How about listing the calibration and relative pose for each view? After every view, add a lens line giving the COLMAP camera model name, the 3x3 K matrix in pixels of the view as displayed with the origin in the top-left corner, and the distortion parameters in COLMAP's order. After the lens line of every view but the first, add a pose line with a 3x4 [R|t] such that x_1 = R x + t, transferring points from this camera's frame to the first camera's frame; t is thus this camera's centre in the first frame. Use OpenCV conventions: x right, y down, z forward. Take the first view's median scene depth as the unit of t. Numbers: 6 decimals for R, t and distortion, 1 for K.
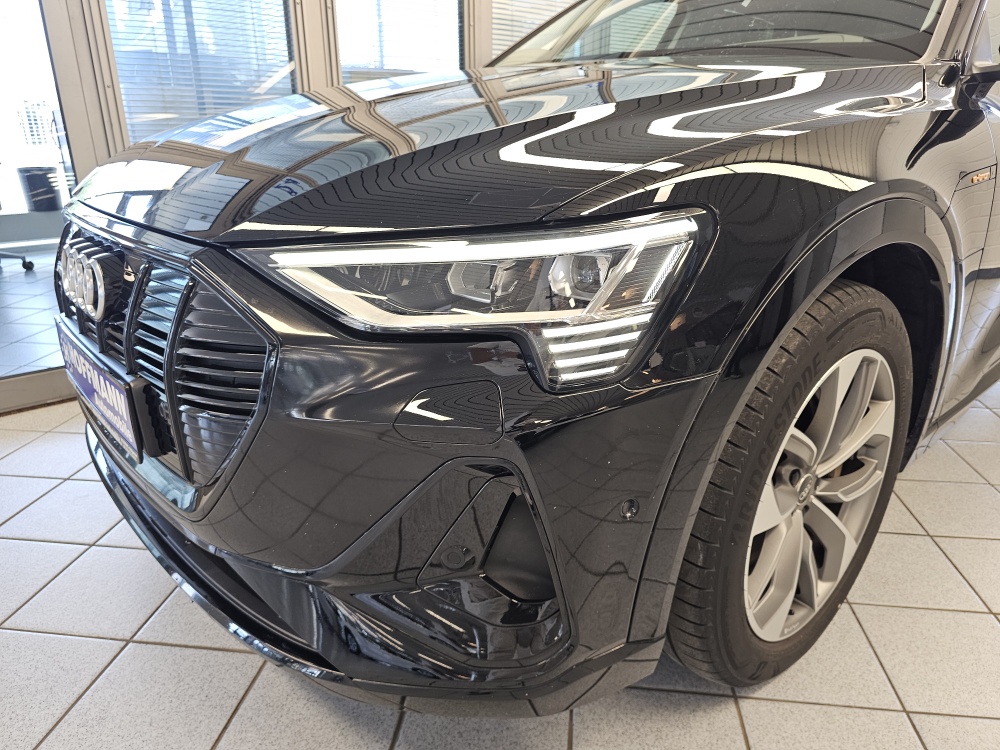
lens RADIAL K [[663.1, 0, 503.9], [0, 663.1, 372.5], [0, 0, 1]] dist [0.050311, -0.047503]
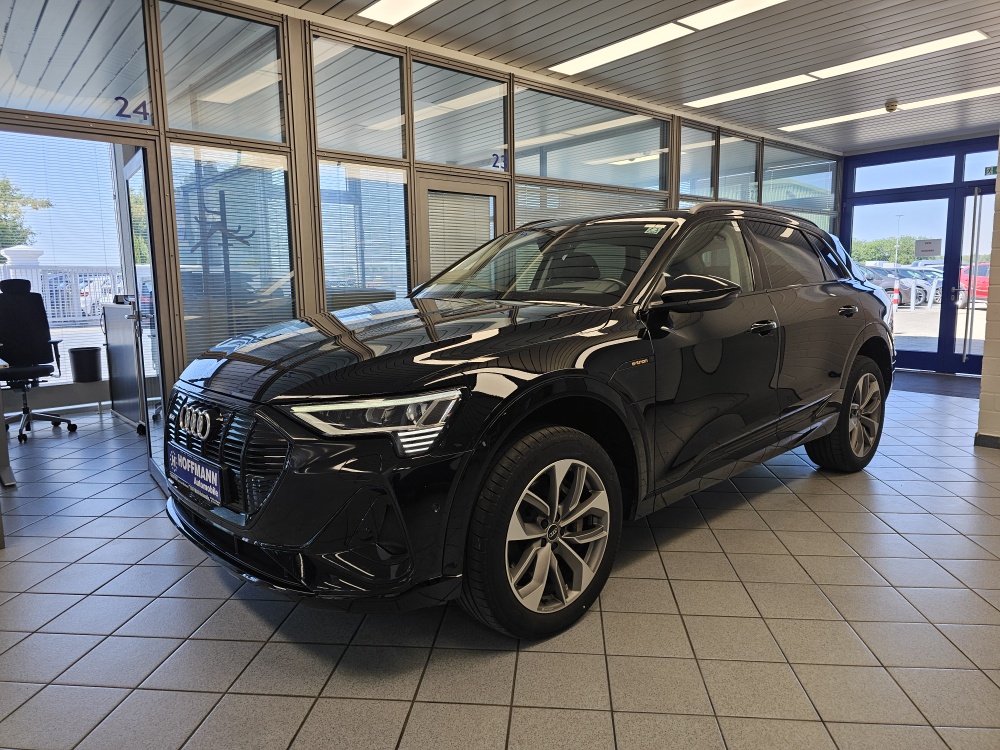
lens RADIAL K [[677.5, 0, 504.3], [0, 677.5, 366.4], [0, 0, 1]] dist [0.051259, -0.048709]
pose [[0.999559, -0.017969, 0.023635, 0.370321], [0.023126, 0.970433, -0.240260, 0.294774], [-0.018619, 0.240700, 0.970421, -1.460860]]
